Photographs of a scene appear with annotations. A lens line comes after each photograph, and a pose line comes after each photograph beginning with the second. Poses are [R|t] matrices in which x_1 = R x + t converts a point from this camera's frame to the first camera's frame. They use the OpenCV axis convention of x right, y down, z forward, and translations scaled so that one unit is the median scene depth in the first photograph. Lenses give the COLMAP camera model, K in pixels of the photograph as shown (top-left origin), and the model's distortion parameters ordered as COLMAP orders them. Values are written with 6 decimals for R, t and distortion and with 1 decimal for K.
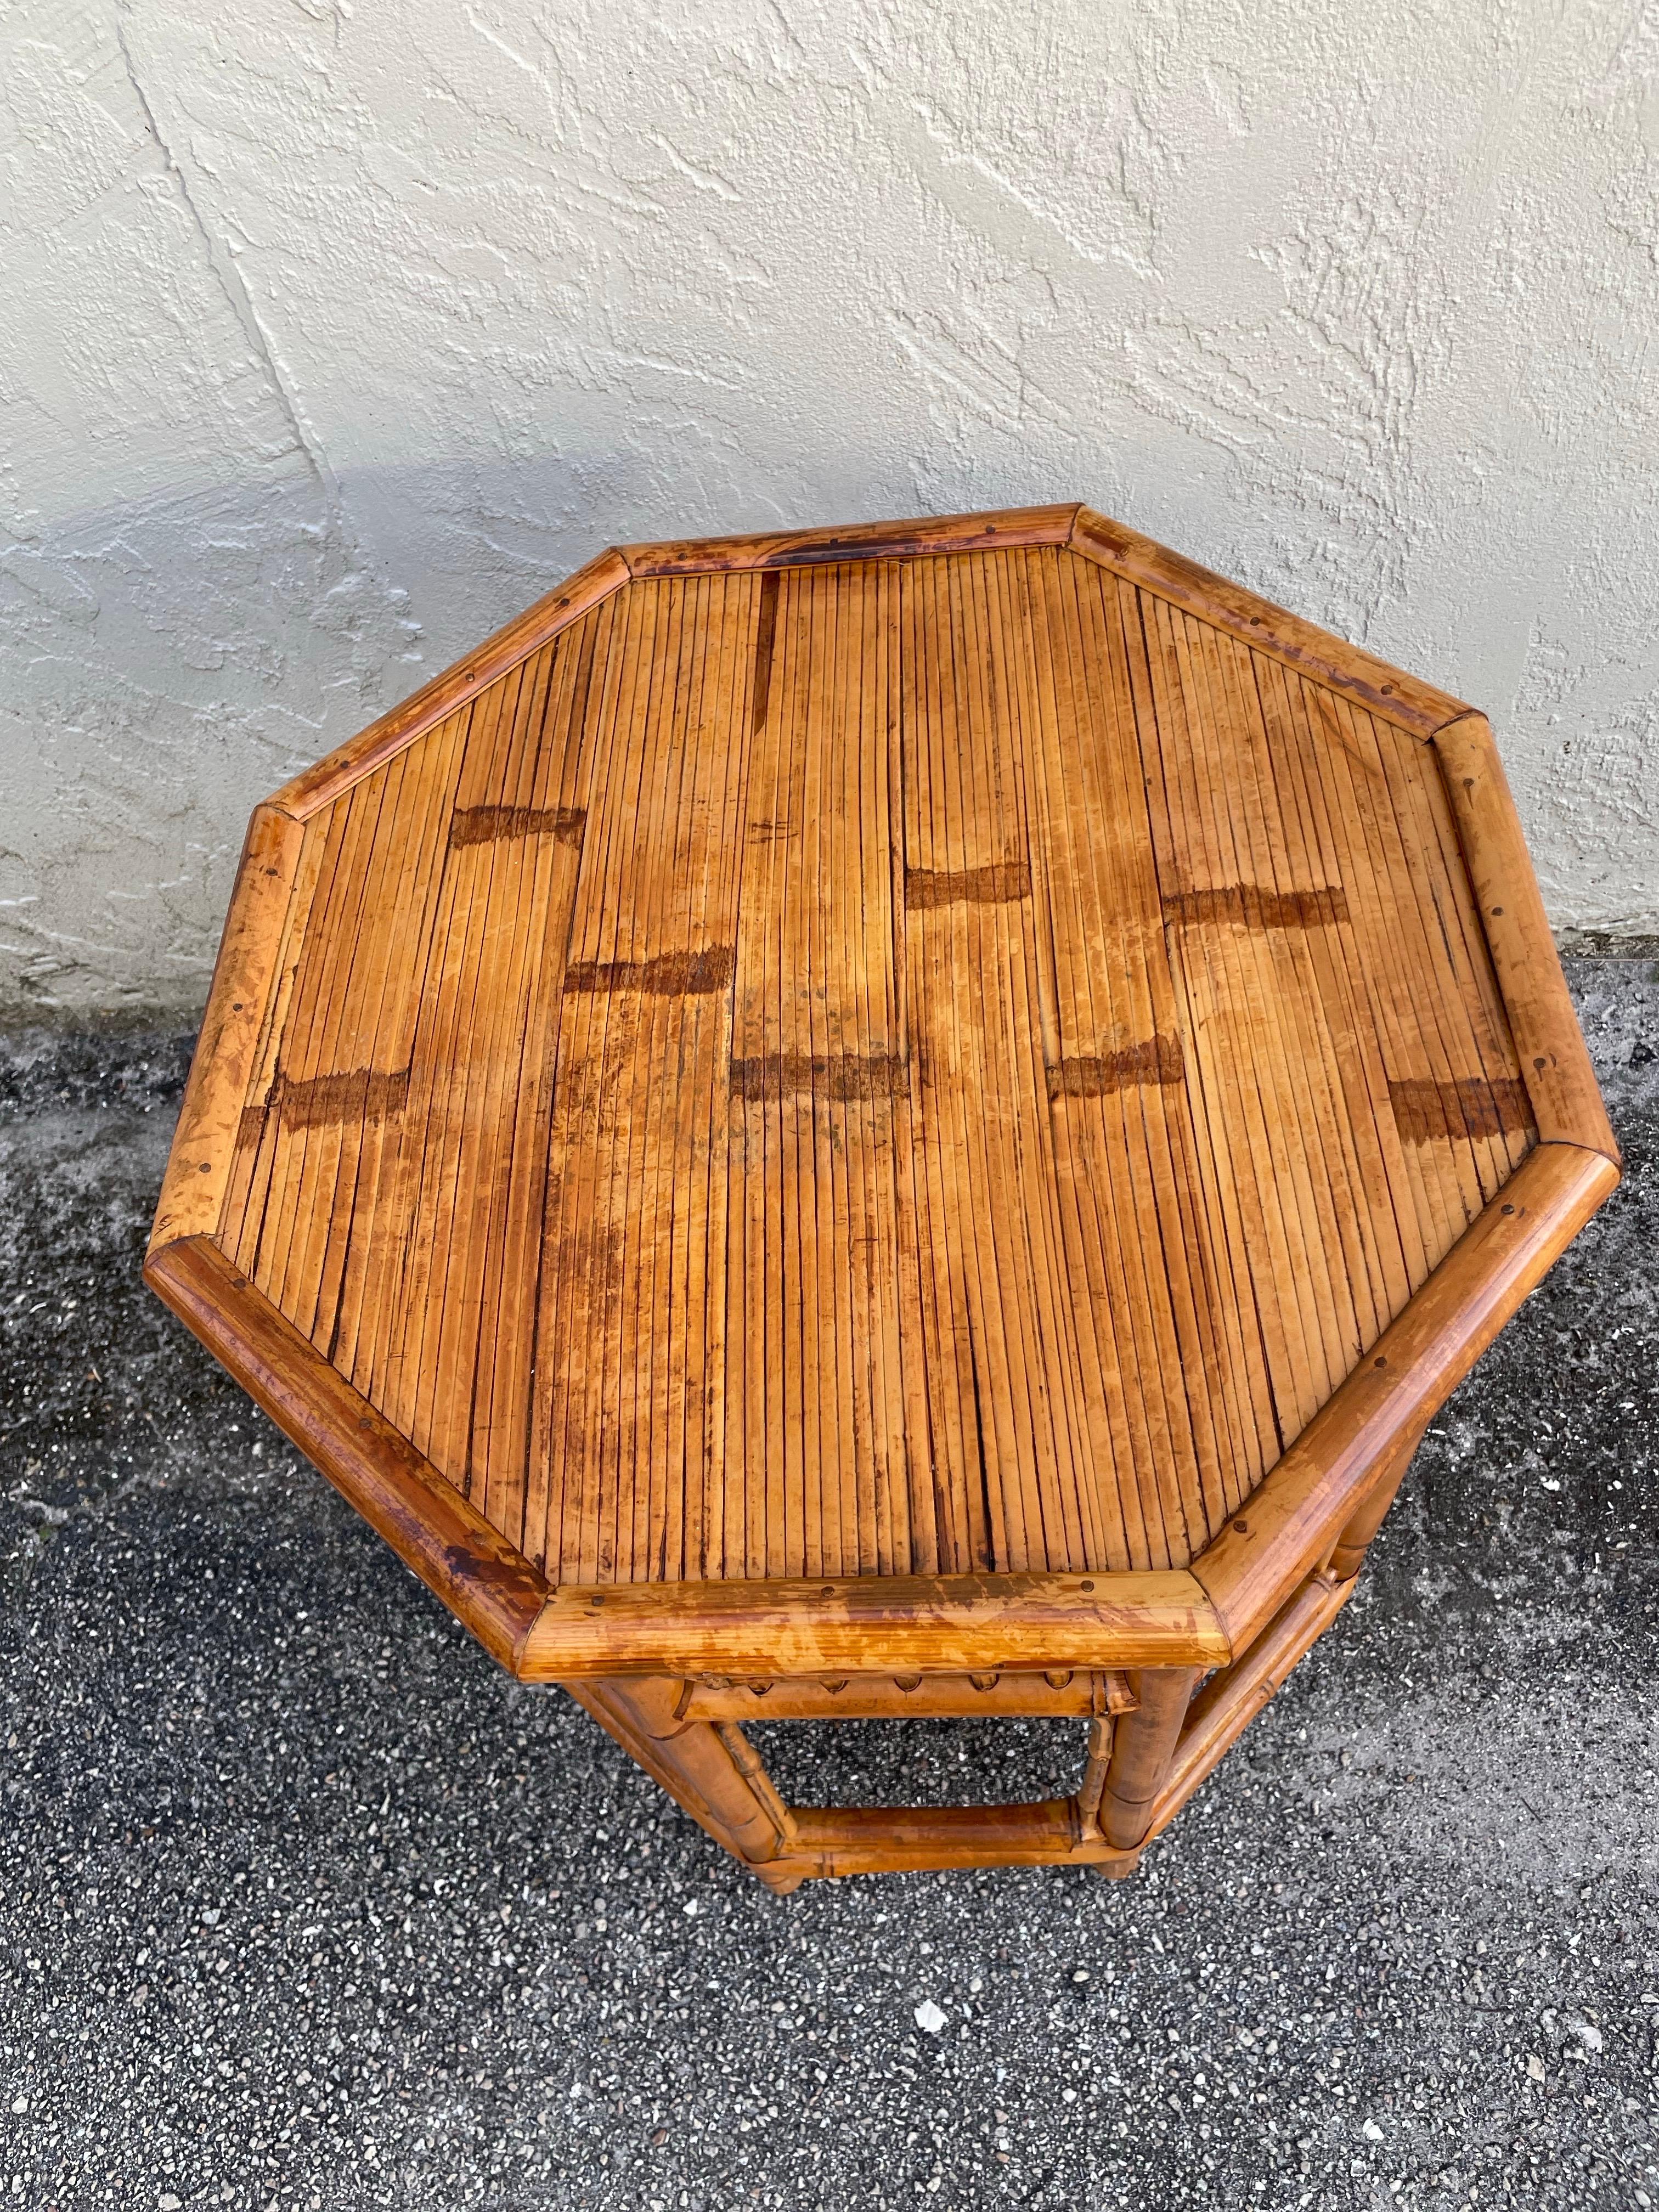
lens RADIAL K [[1708.0, 0, 811.9], [0, 1708.0, 1117.1], [0, 0, 1]] dist [0.070404, -0.111497]
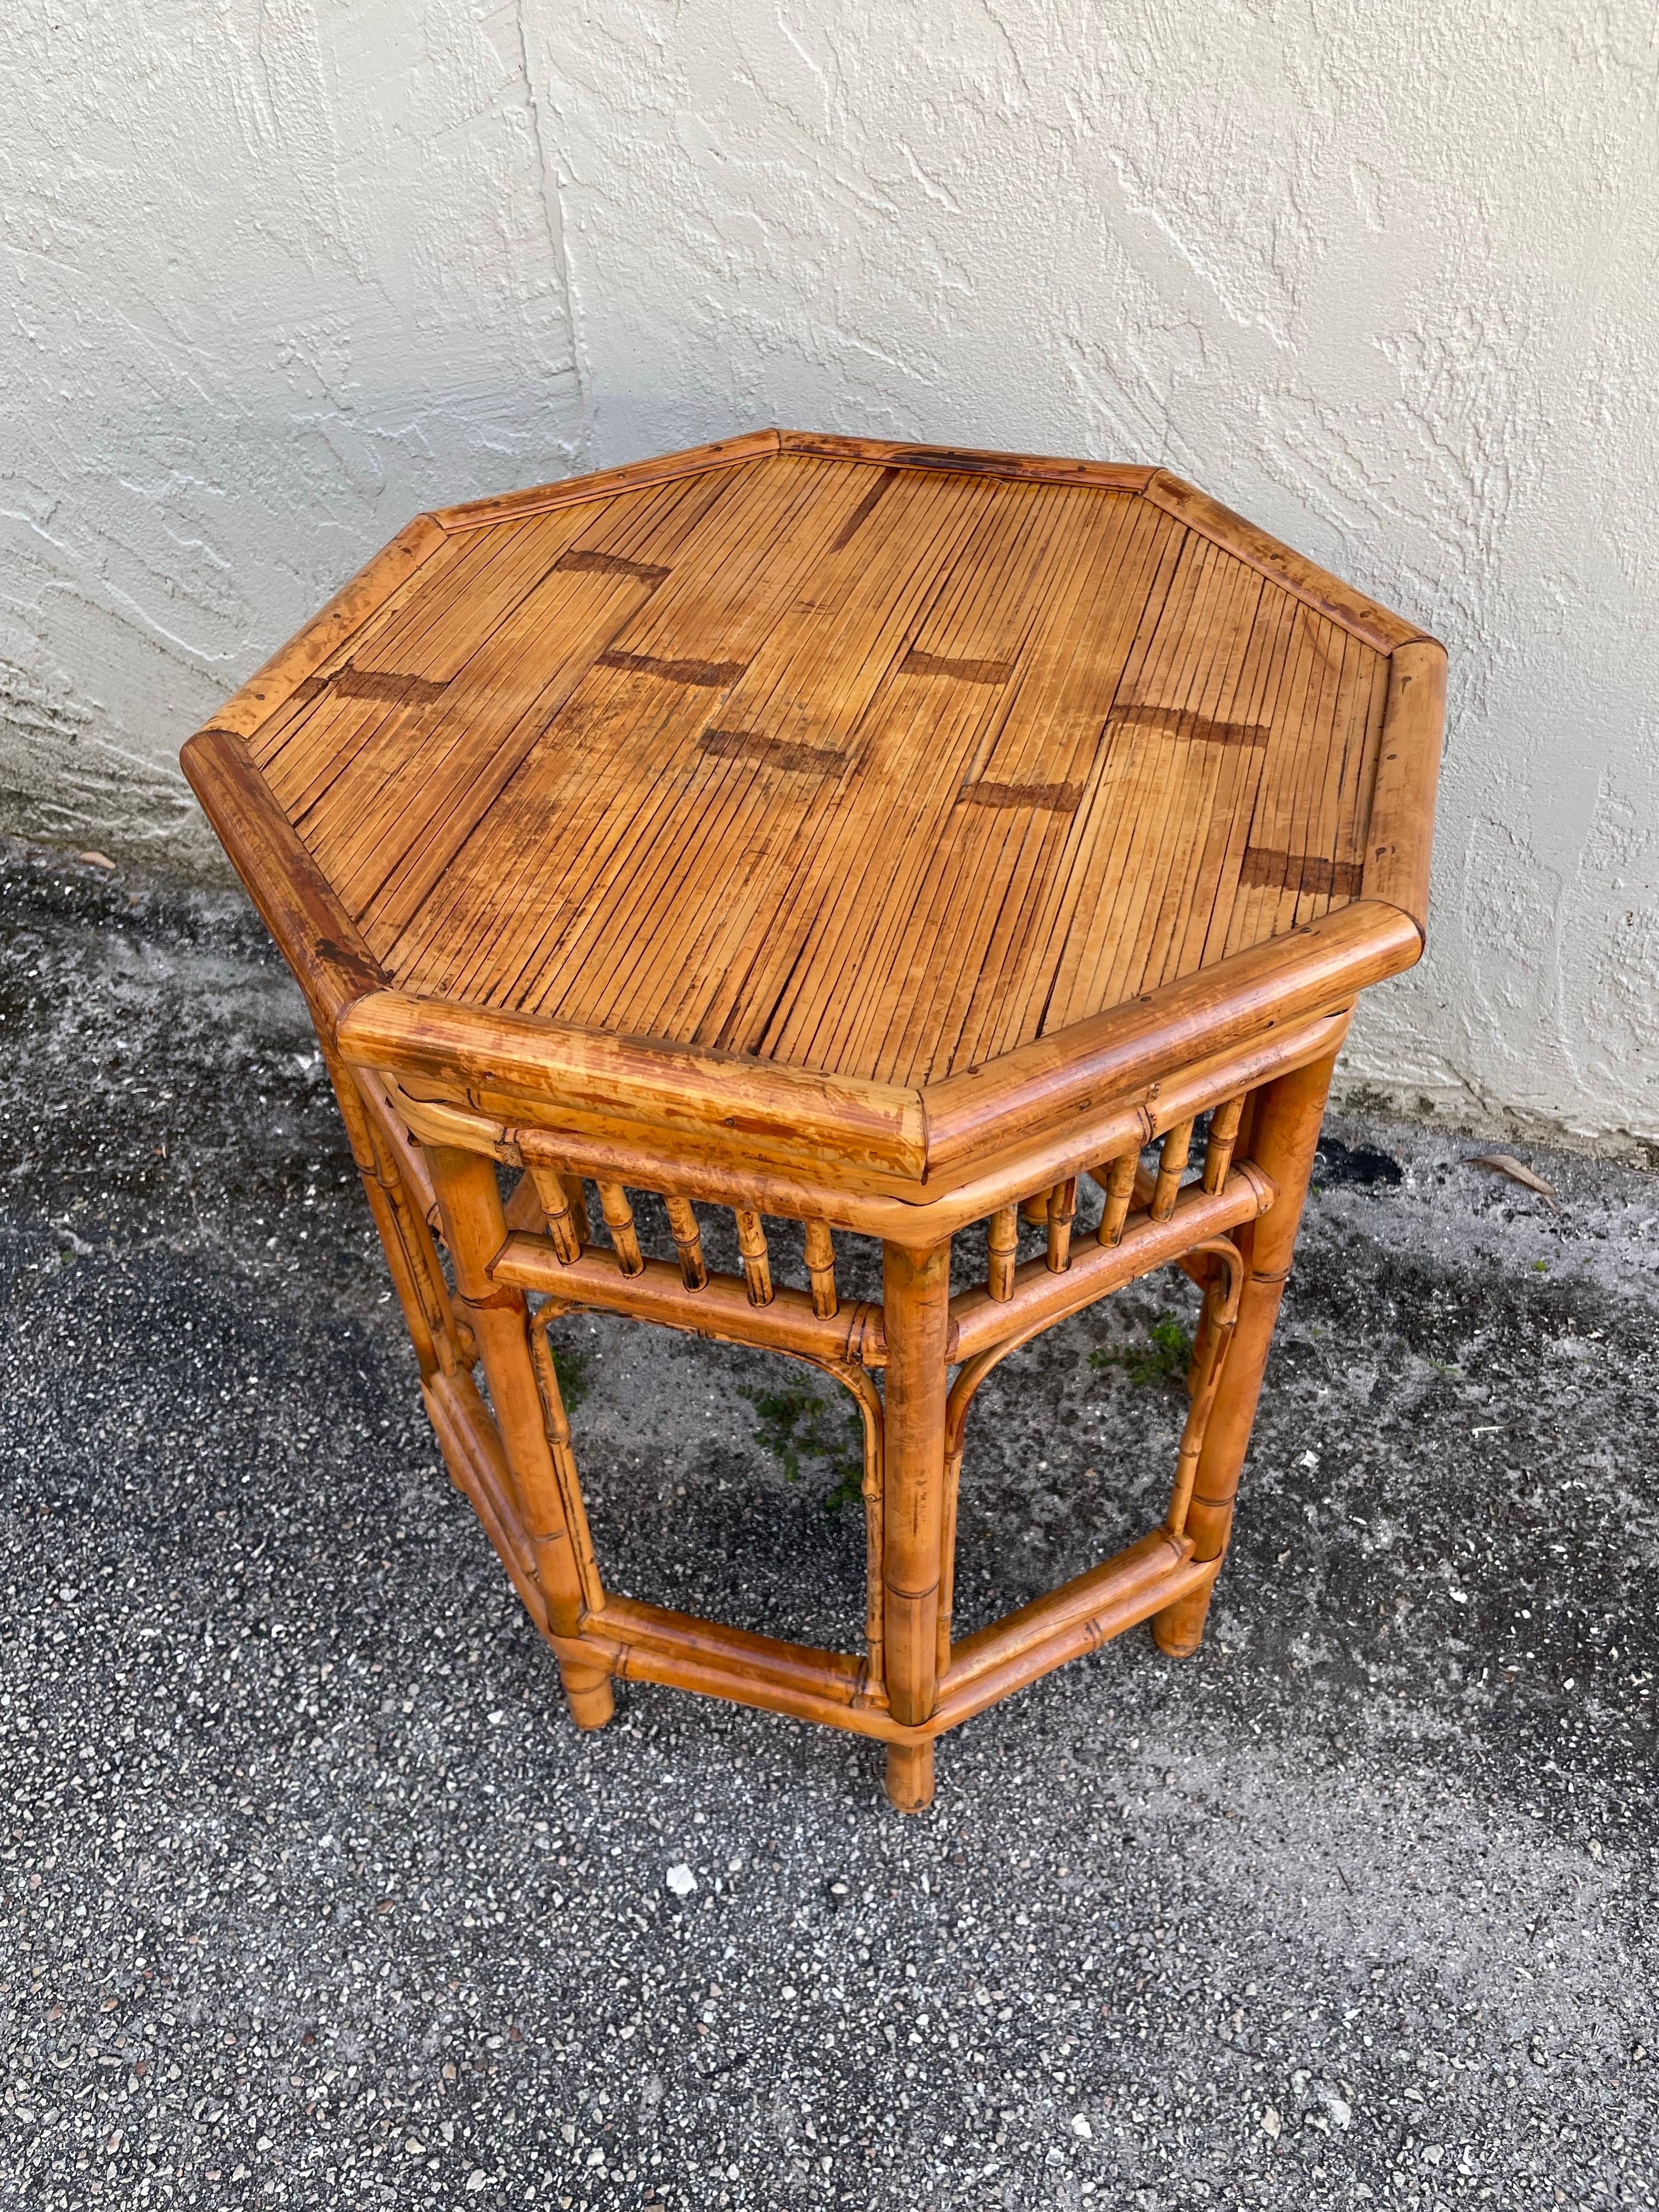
lens RADIAL K [[1708.0, 0, 832.8], [0, 1708.0, 1117.8], [0, 0, 1]] dist [0.070404, -0.111497]
pose [[0.955848, 0.259009, -0.138813, 0.174550], [-0.282005, 0.941317, -0.185461, 0.268978], [0.082630, 0.216419, 0.972798, -0.043604]]
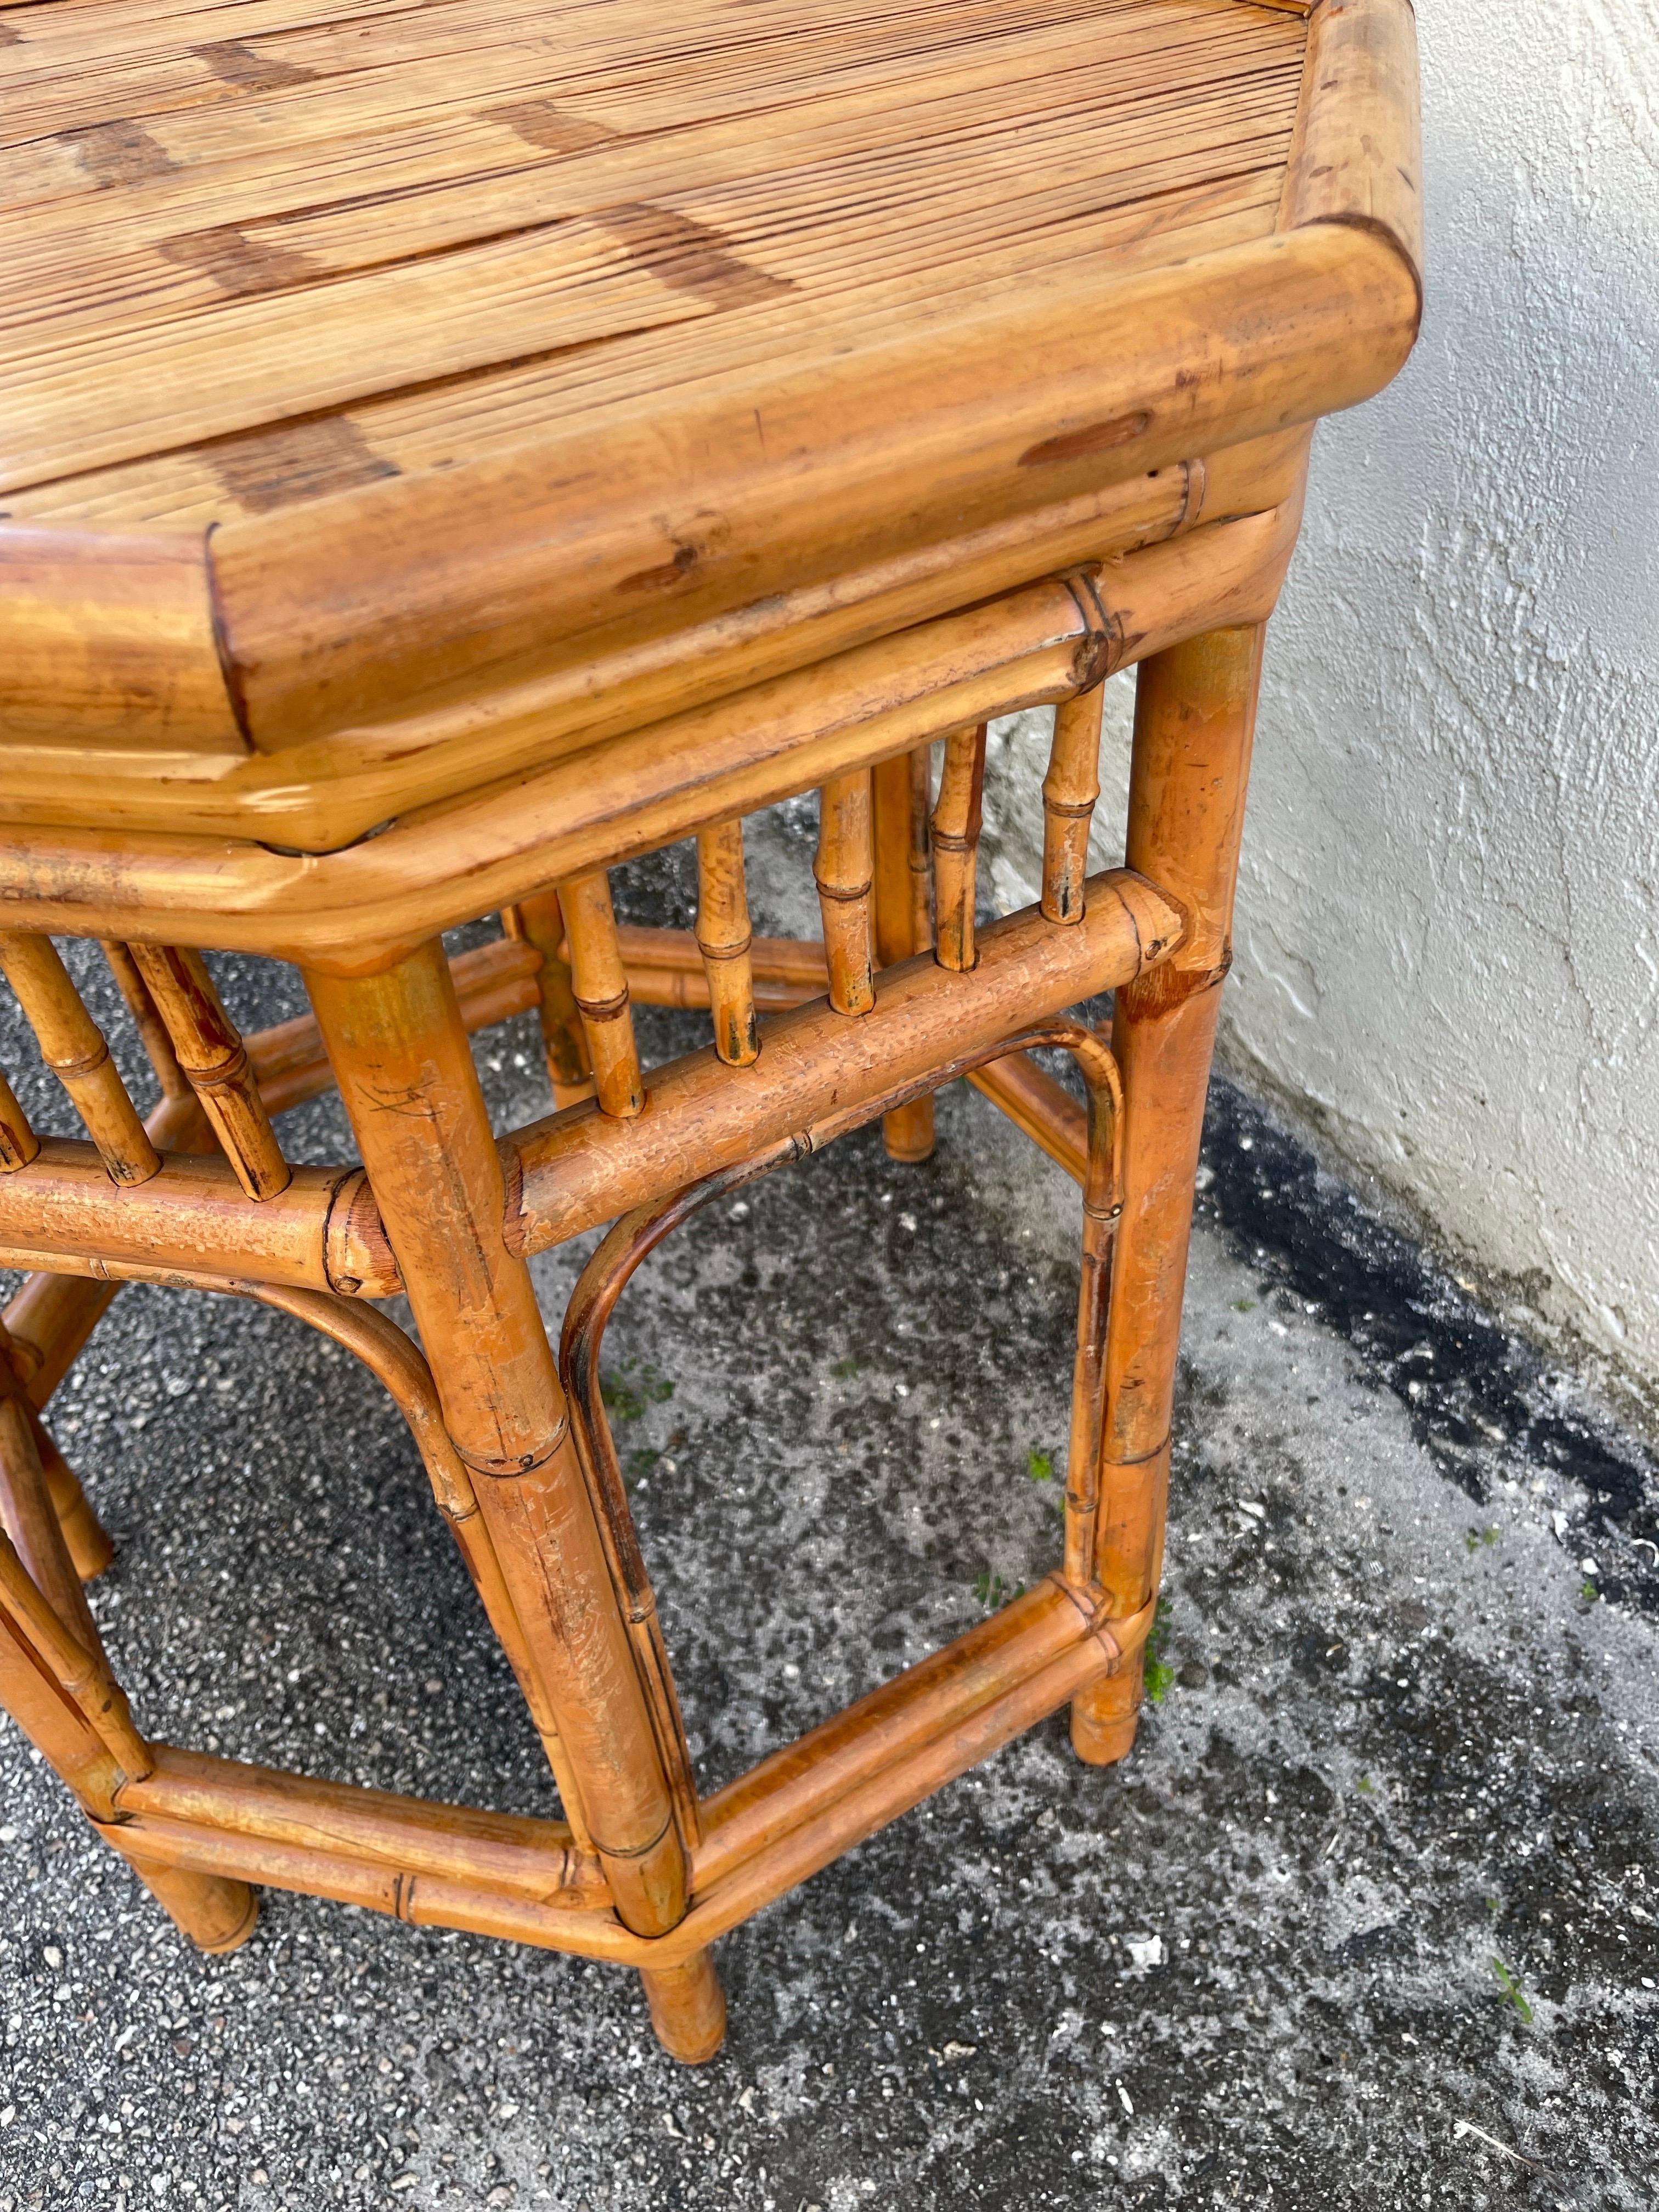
lens RADIAL K [[1719.1, 0, 807.4], [0, 1719.1, 1091.6], [0, 0, 1]] dist [0.064467, -0.108963]
pose [[0.519088, 0.622386, -0.585818, 0.498779], [-0.715209, 0.691574, 0.101003, -0.020859], [0.468000, 0.366553, 0.804124, 0.464247]]
